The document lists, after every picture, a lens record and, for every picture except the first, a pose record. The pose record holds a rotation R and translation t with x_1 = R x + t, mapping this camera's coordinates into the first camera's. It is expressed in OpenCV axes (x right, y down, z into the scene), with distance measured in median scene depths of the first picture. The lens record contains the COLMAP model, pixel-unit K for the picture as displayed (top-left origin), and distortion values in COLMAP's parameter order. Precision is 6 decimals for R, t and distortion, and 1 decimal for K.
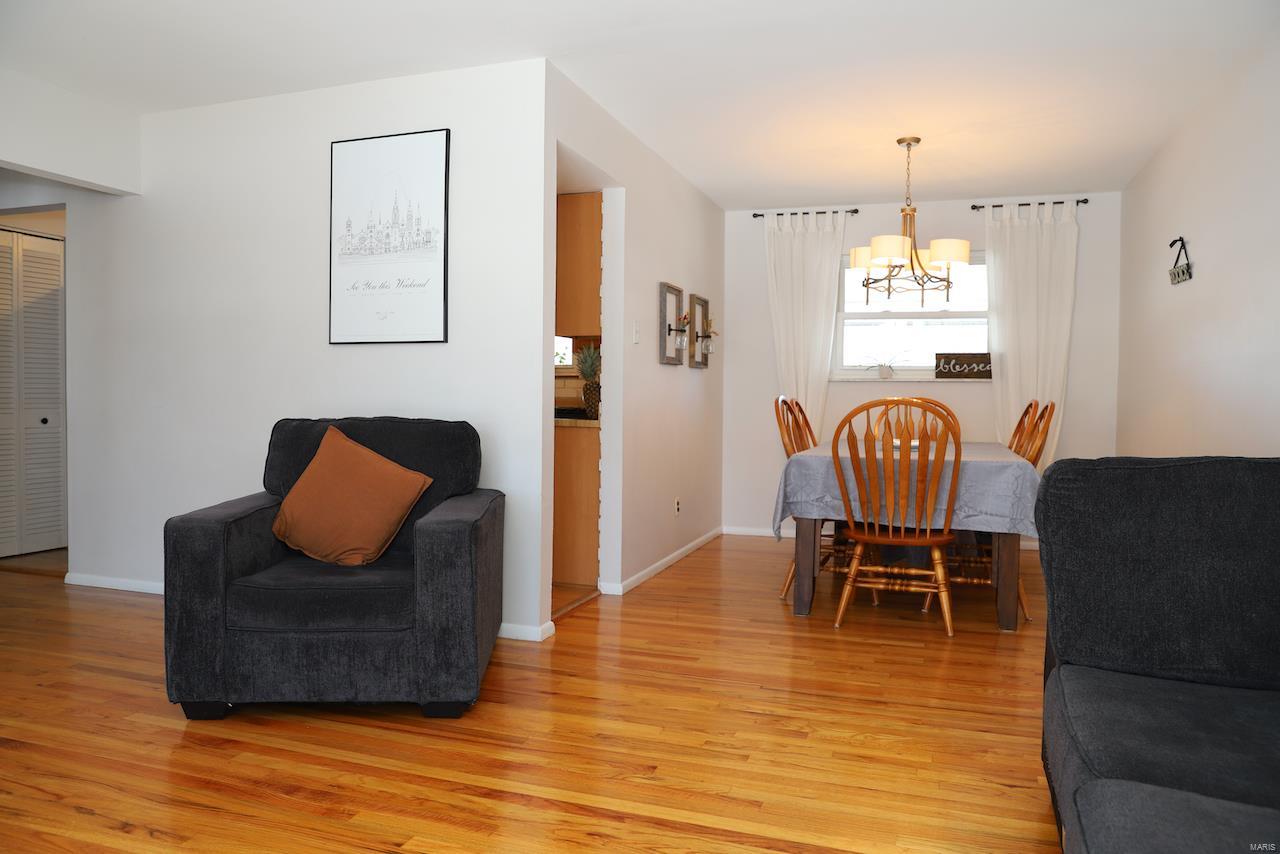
lens RADIAL K [[875.5, 0, 655.9], [0, 875.5, 424.7], [0, 0, 1]] dist [-0.075898, 0.005567]
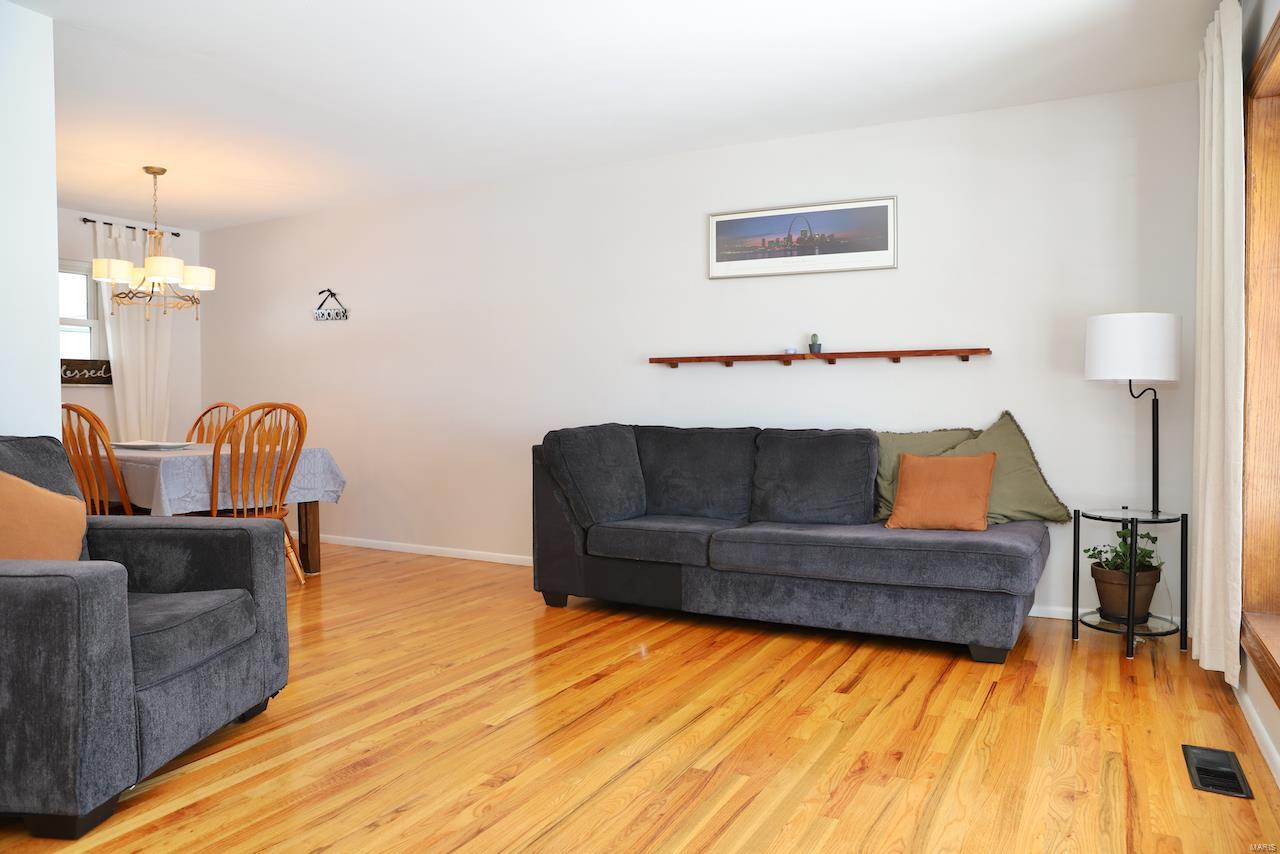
lens RADIAL K [[875.5, 0, 655.9], [0, 875.5, 424.7], [0, 0, 1]] dist [-0.075898, 0.005567]
pose [[0.150776, -0.037588, 0.987853, -0.817124], [0.036708, 0.998801, 0.032402, -0.018136], [-0.987886, 0.031377, 0.151975, 0.249928]]
